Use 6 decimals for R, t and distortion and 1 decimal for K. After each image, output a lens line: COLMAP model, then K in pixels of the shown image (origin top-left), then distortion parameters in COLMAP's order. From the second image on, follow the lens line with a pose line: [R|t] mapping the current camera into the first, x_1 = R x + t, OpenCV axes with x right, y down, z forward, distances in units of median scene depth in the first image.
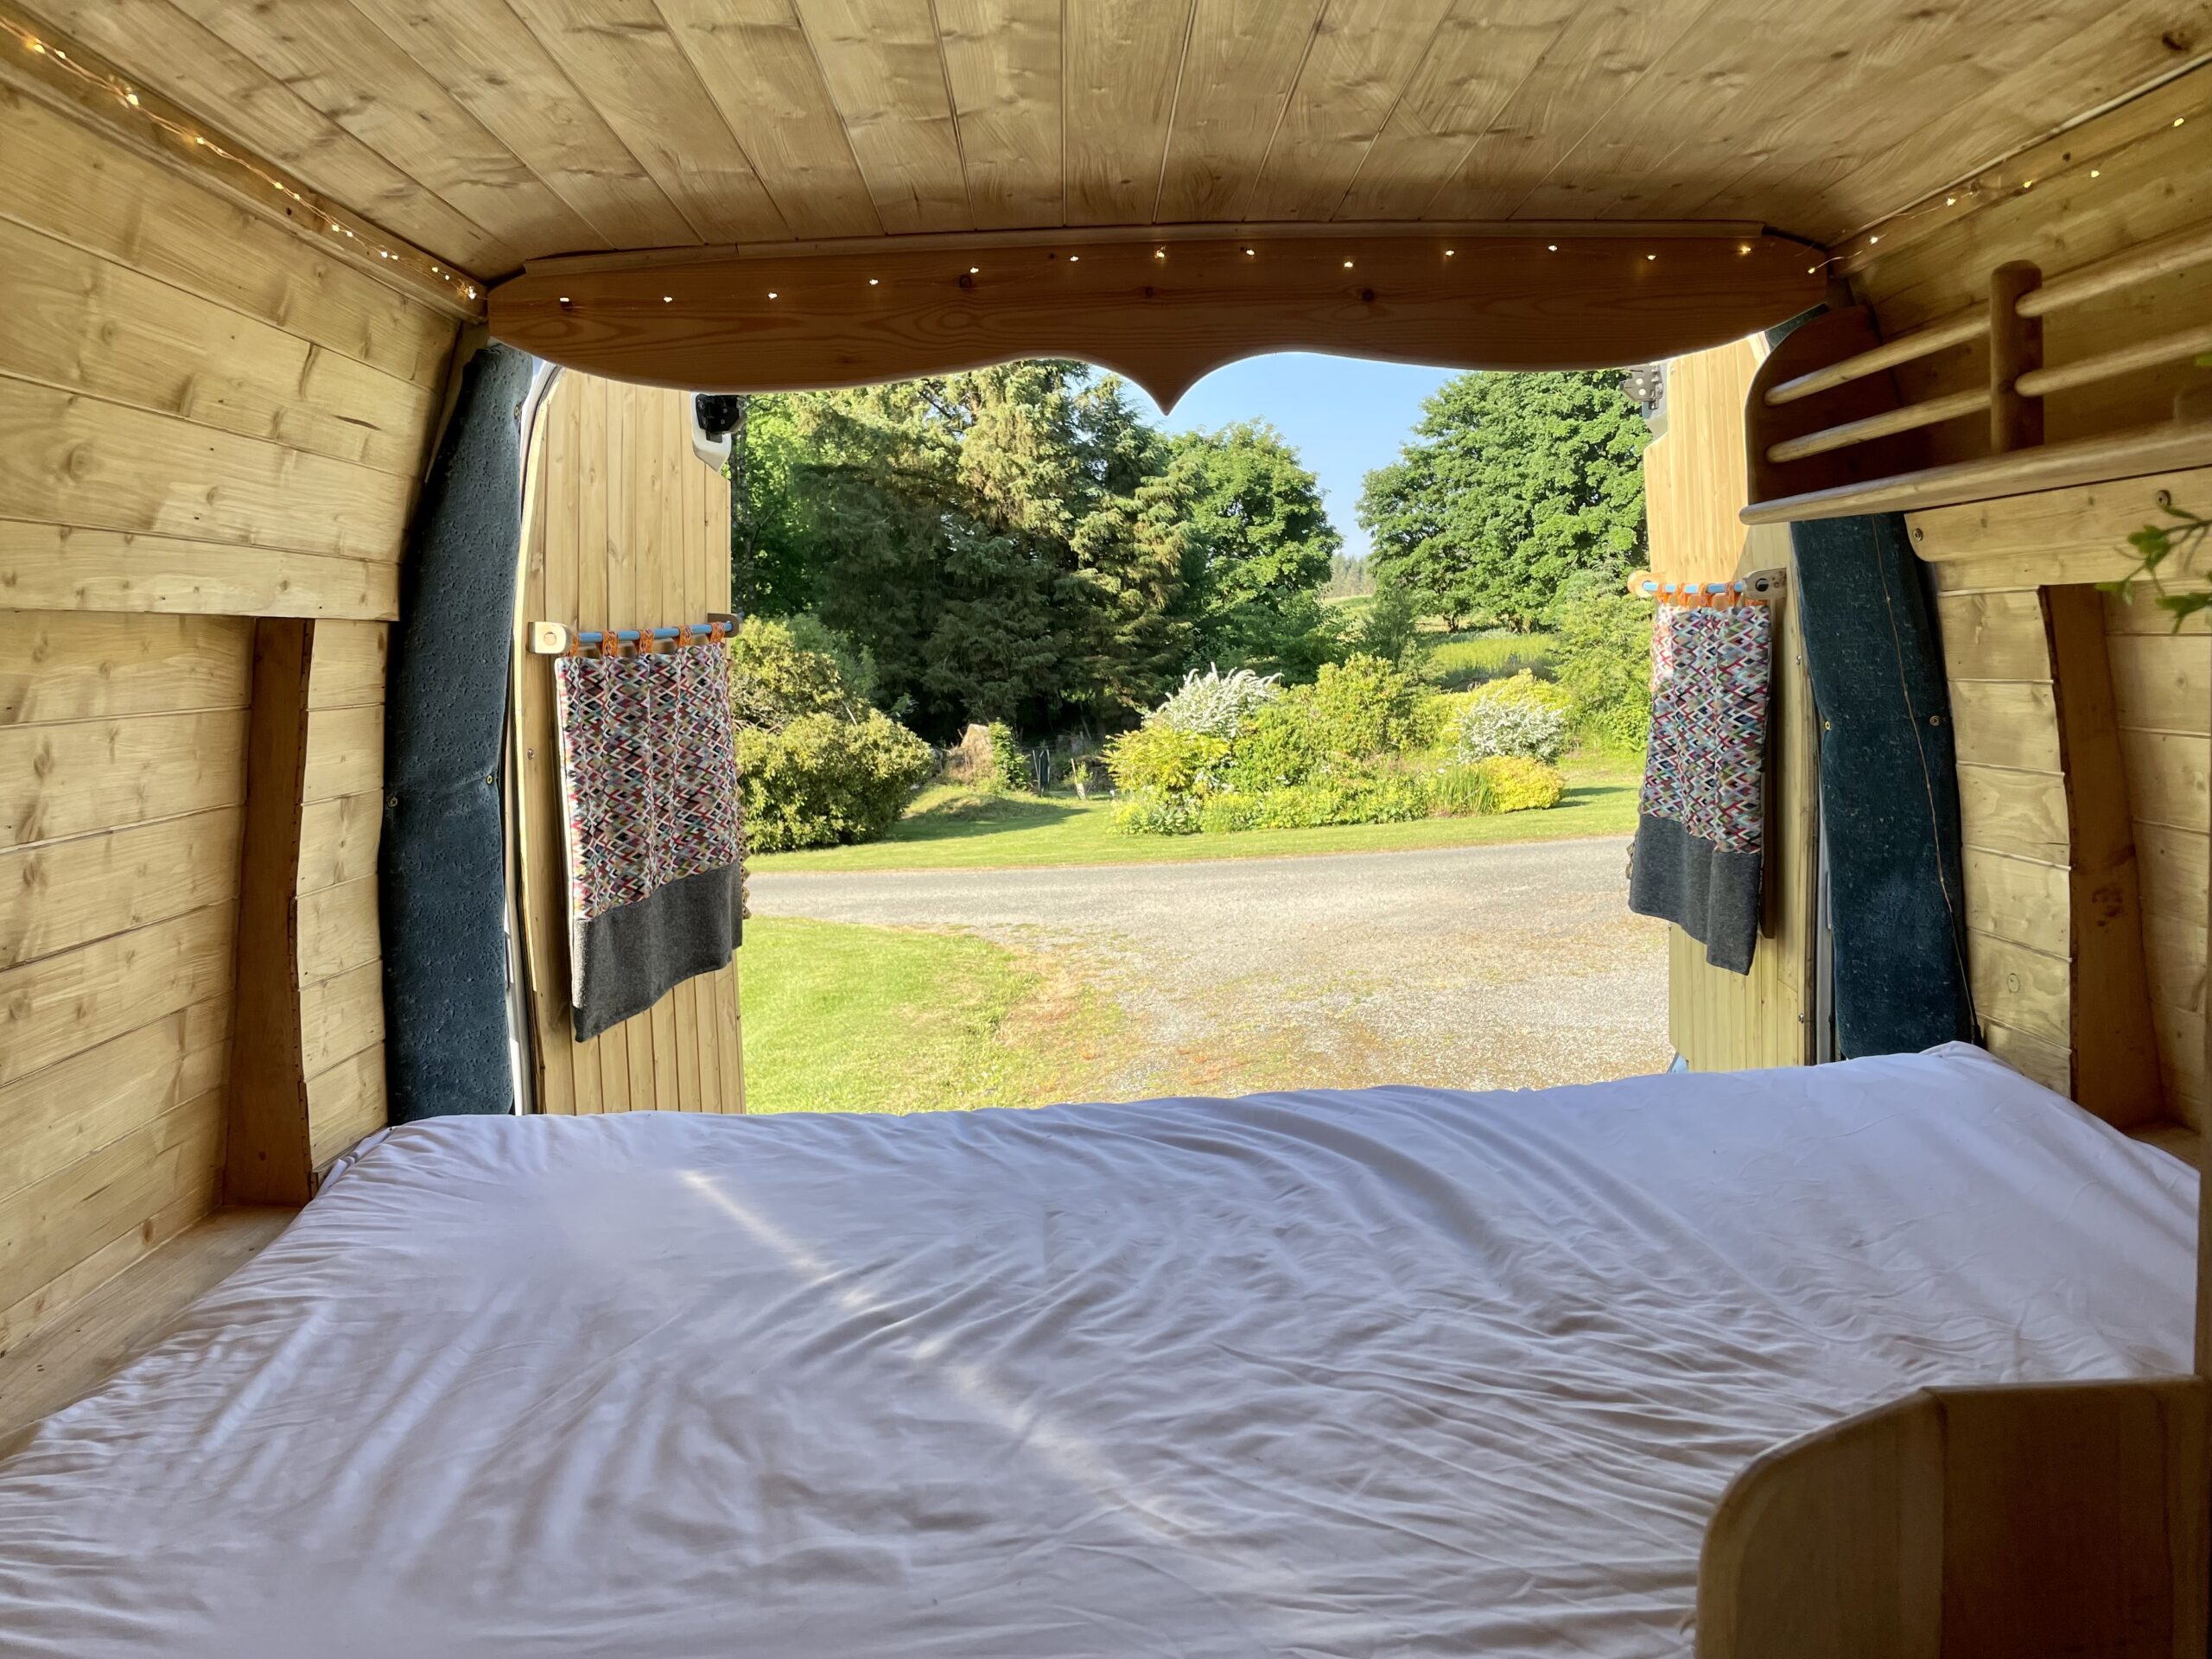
lens RADIAL K [[1678.9, 0, 1090.4], [0, 1678.9, 818.1], [0, 0, 1]] dist [0.078744, -0.109700]
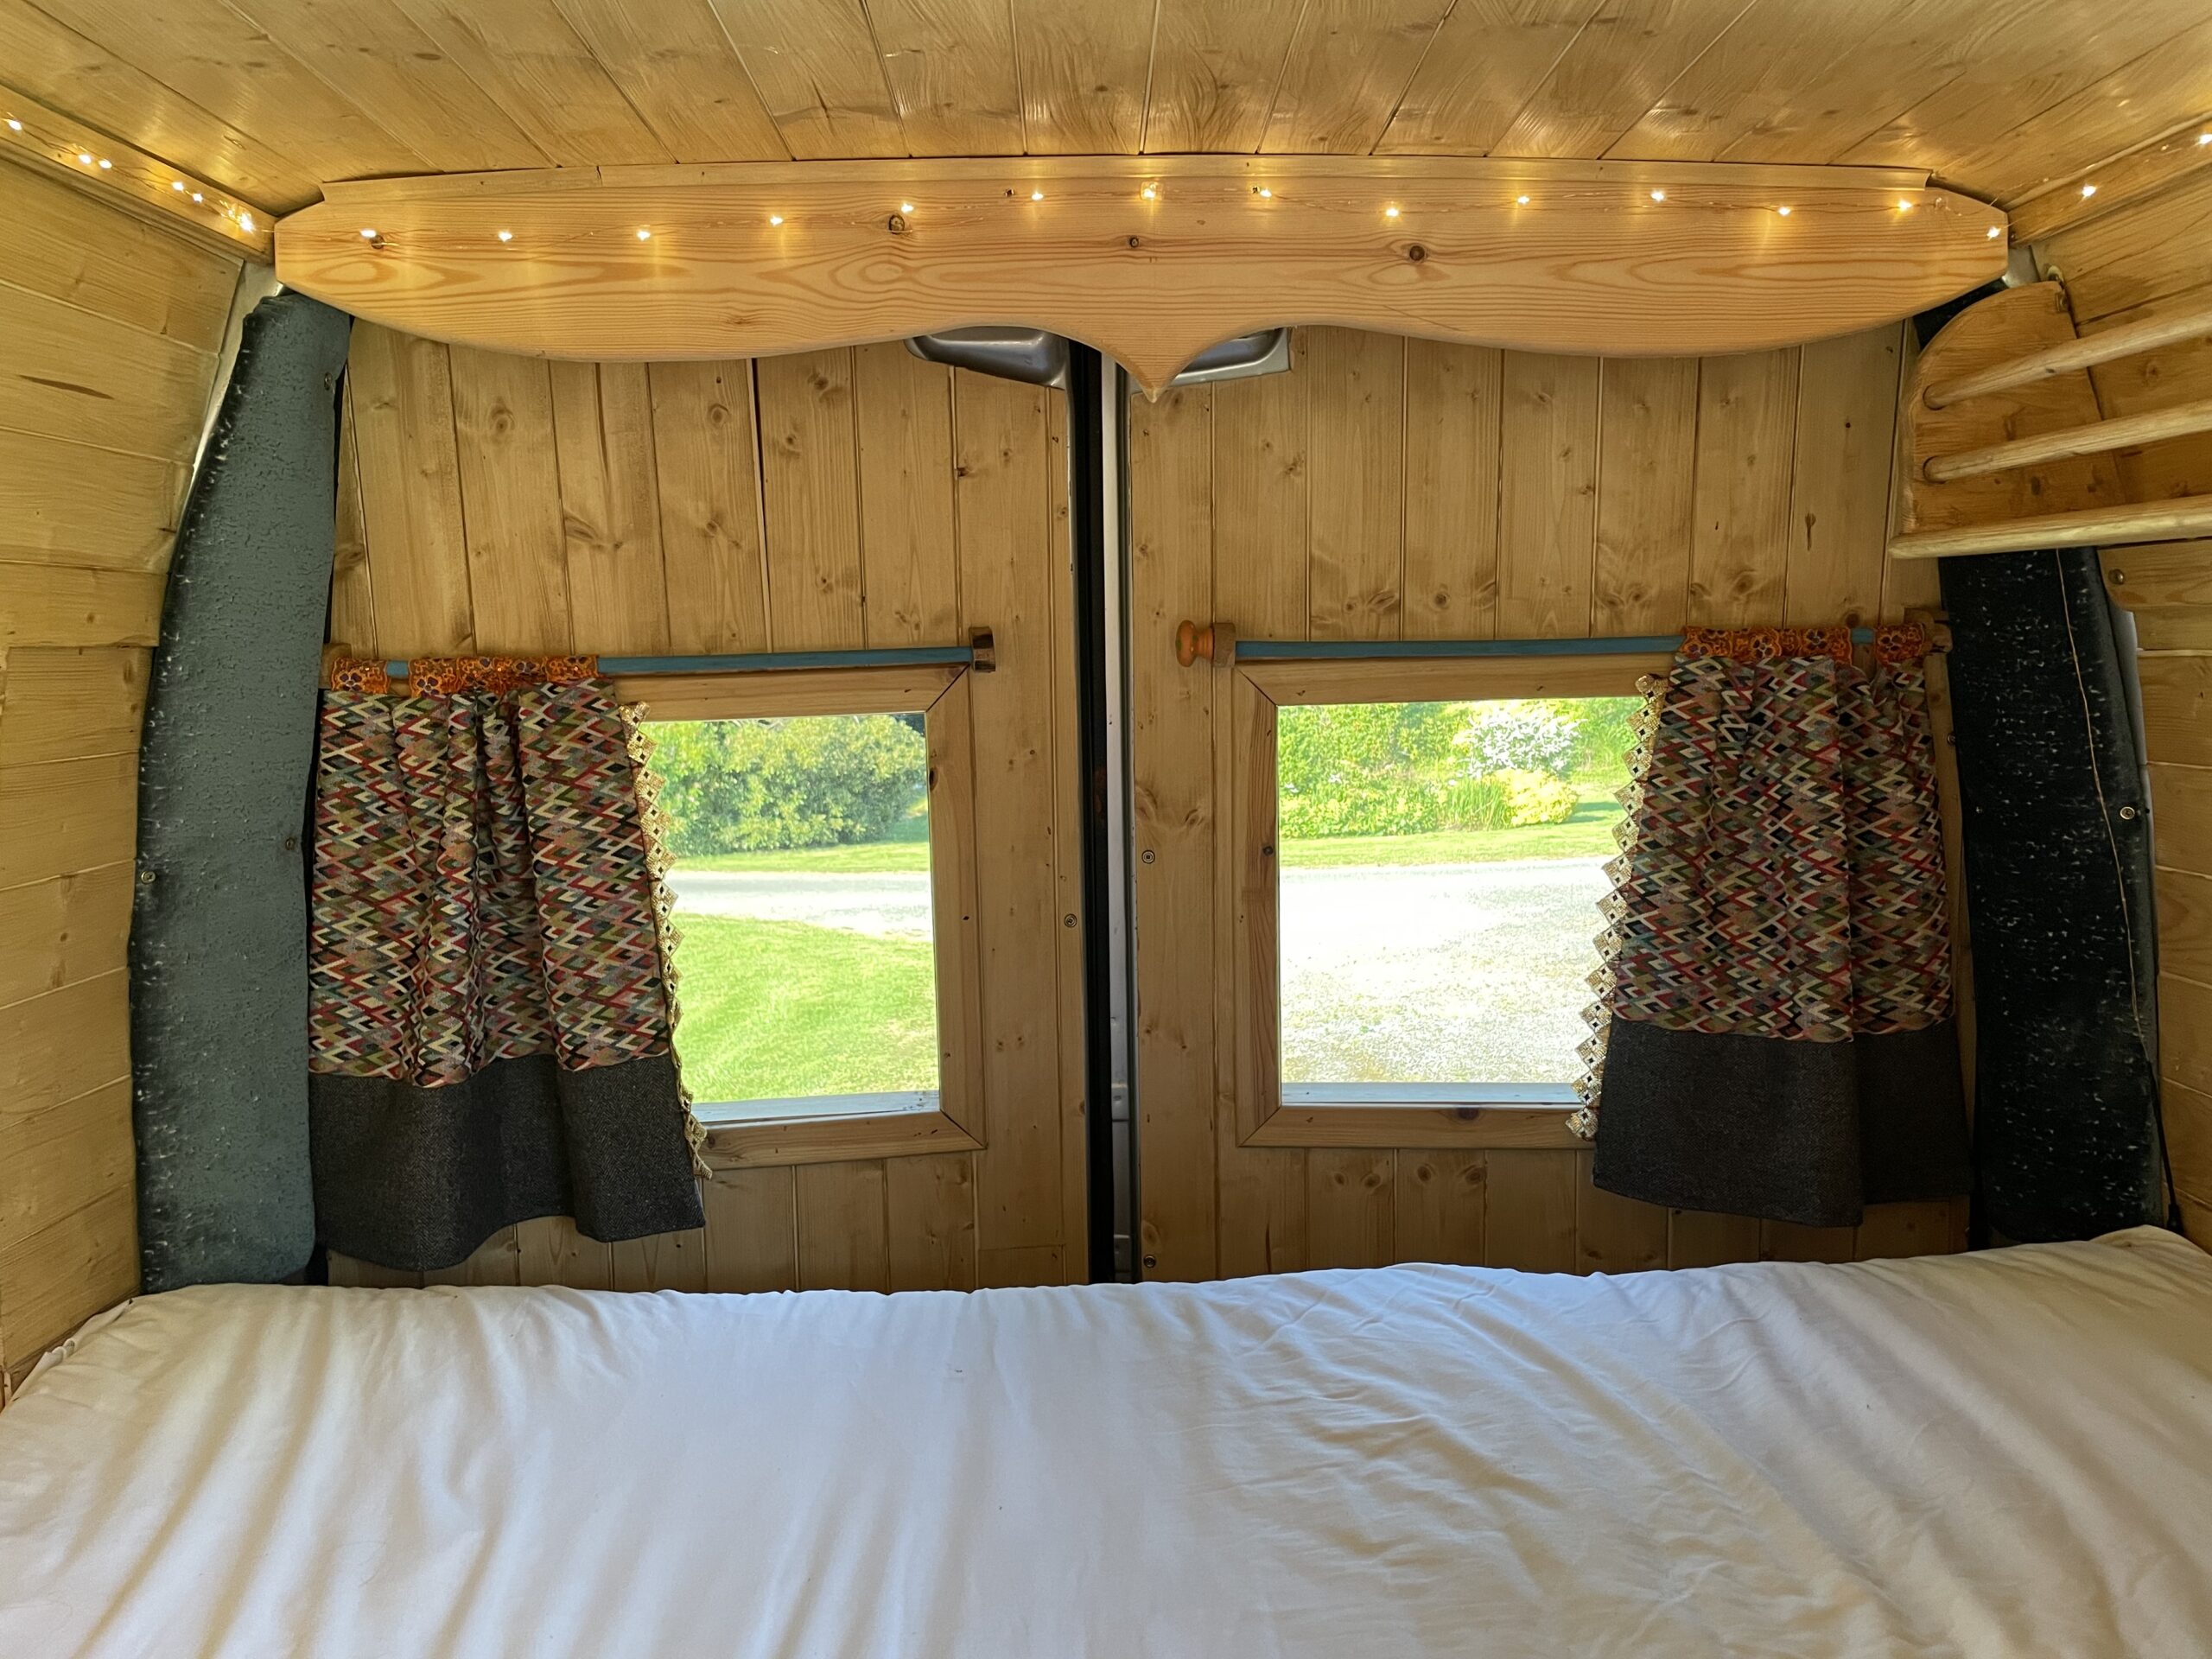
lens RADIAL K [[1678.9, 0, 1105.2], [0, 1678.9, 797.6], [0, 0, 1]] dist [0.078744, -0.109700]
pose [[0.999779, 0.020572, 0.004272, 0.021744], [-0.020522, 0.999726, -0.011295, -0.044518], [-0.004503, 0.011205, 0.999927, 0.211379]]
